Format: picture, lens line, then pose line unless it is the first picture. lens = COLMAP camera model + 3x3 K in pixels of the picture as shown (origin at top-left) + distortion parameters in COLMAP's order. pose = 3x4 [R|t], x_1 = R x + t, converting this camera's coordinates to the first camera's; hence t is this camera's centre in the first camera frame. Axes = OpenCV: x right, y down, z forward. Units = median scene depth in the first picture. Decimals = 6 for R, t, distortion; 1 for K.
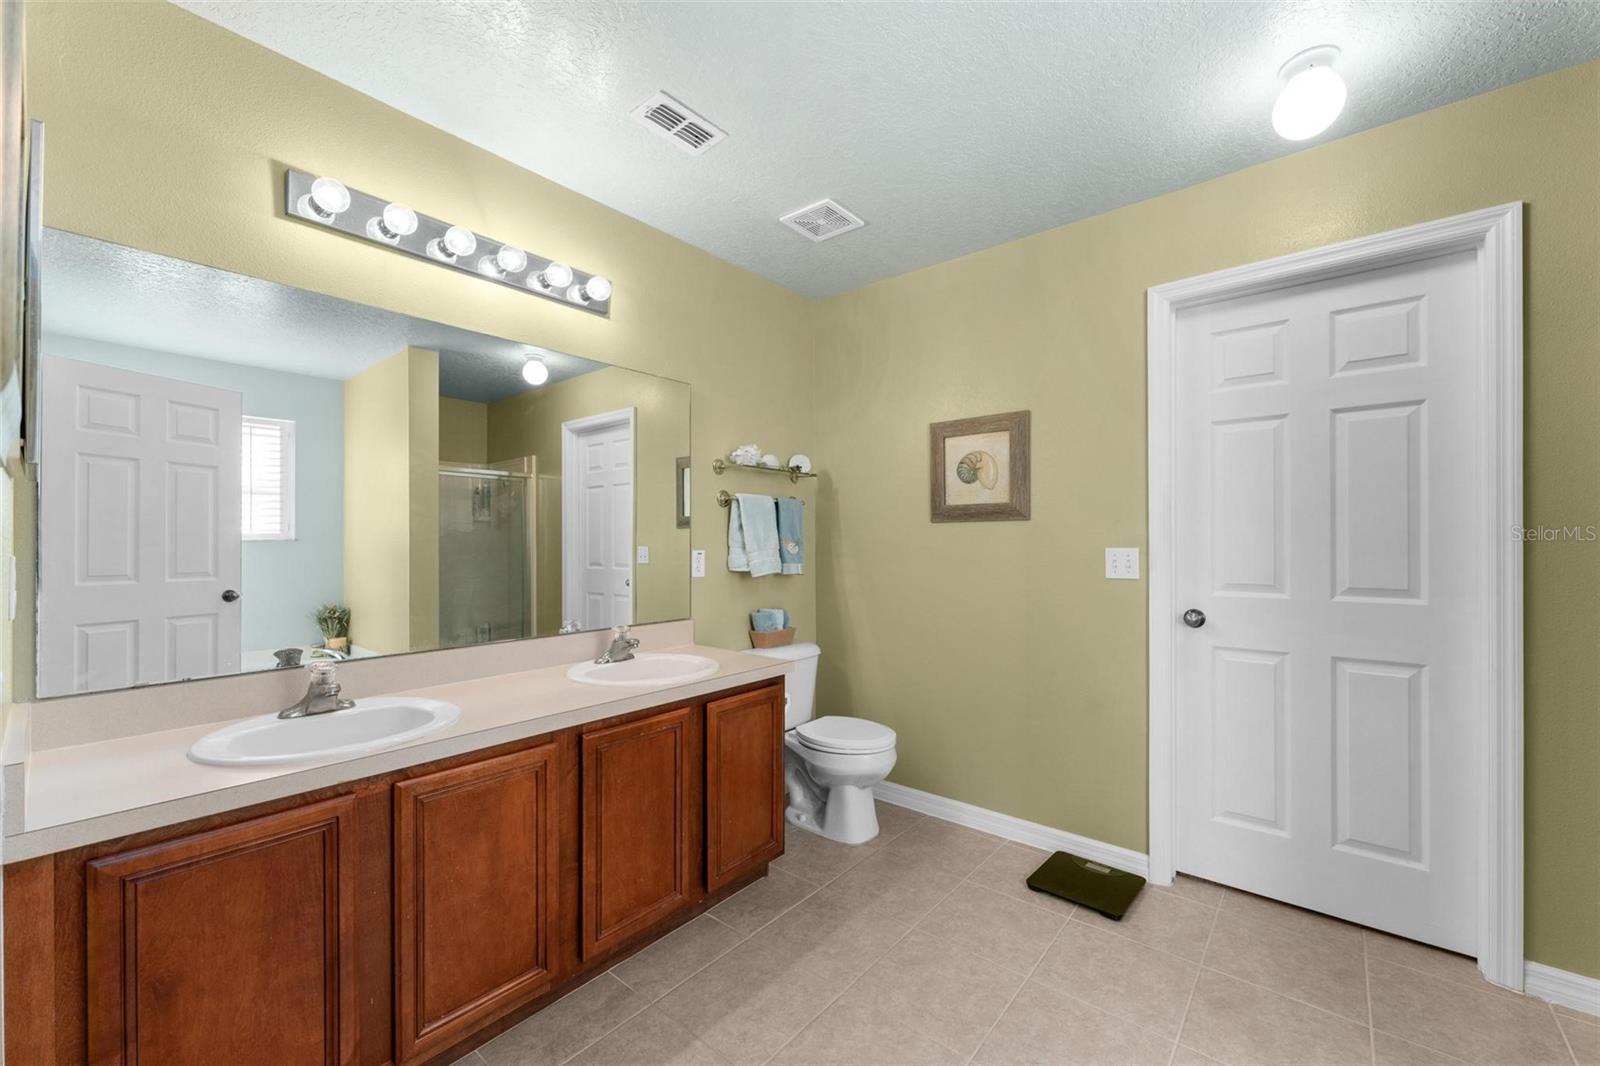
lens RADIAL K [[638.1, 0, 802.2], [0, 638.1, 536.4], [0, 0, 1]] dist [0.001015, -0.000004]
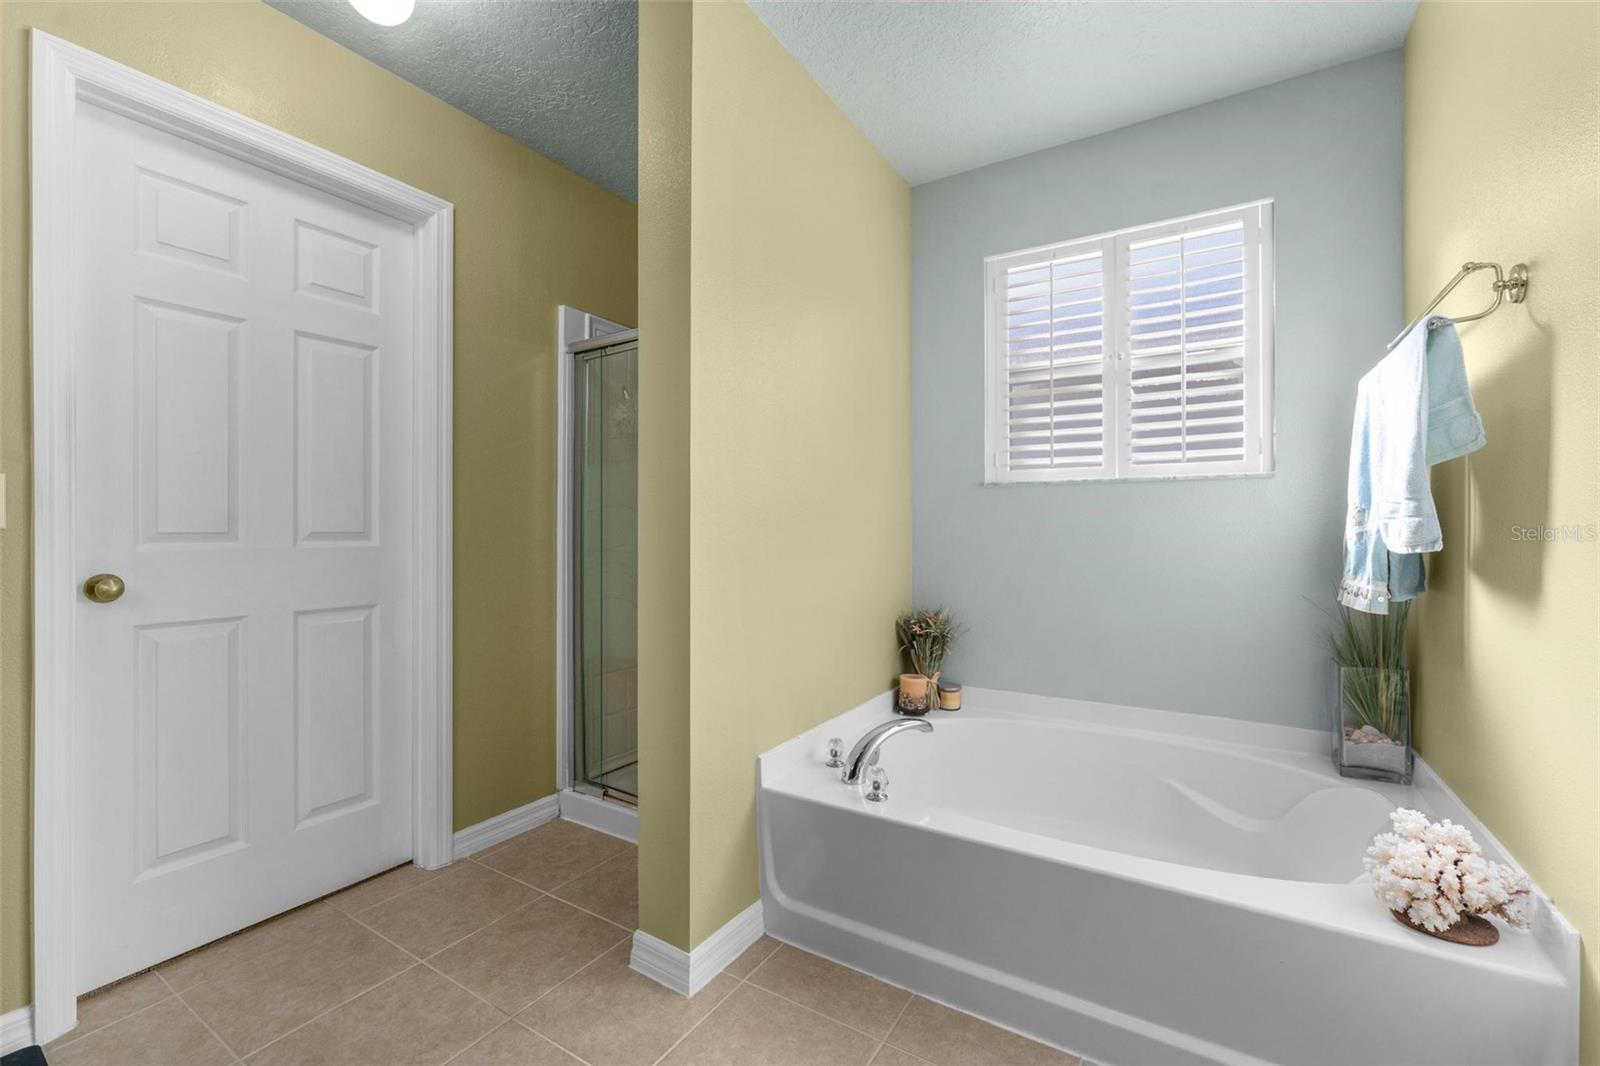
lens RADIAL K [[671.2, 0, 800.0], [0, 671.2, 527.8], [0, 0, 1]] dist [0.000573, 0.000226]
pose [[-0.140139, 0.006332, 0.990112, -0.180948], [-0.003006, 0.999972, -0.006820, 0.077628], [-0.990127, -0.003932, -0.140116, 0.443763]]
